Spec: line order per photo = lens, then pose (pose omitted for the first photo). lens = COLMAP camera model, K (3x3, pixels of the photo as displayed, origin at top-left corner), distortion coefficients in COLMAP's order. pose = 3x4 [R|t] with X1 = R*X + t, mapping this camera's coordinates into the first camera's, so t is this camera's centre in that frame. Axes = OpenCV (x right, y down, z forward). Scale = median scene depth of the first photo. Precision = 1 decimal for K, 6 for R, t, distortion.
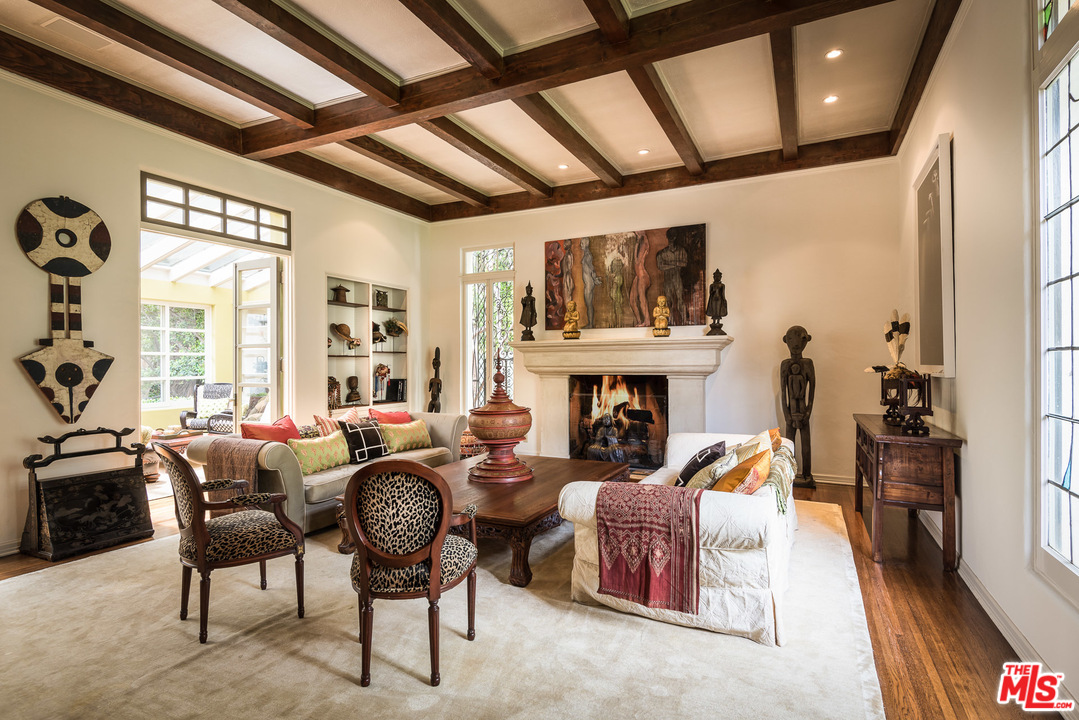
lens RADIAL K [[500.7, 0, 581.2], [0, 500.7, 362.6], [0, 0, 1]] dist [0.022549, -0.020351]
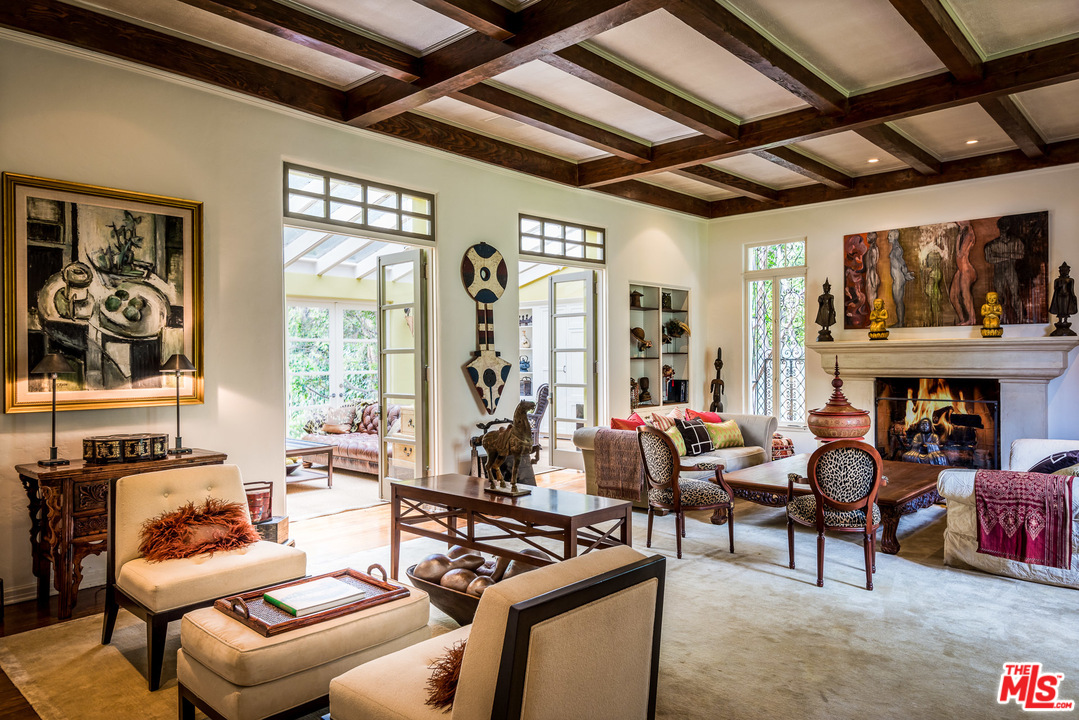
lens RADIAL K [[703.3, 0, 539.5], [0, 703.3, 360.0], [0, 0, 1]] dist [0.005310, -0.019236]
pose [[0.943539, -0.002014, -0.331255, -0.197580], [0.006689, 0.999893, 0.012973, -0.031872], [0.331193, -0.014456, 0.943452, -0.493880]]
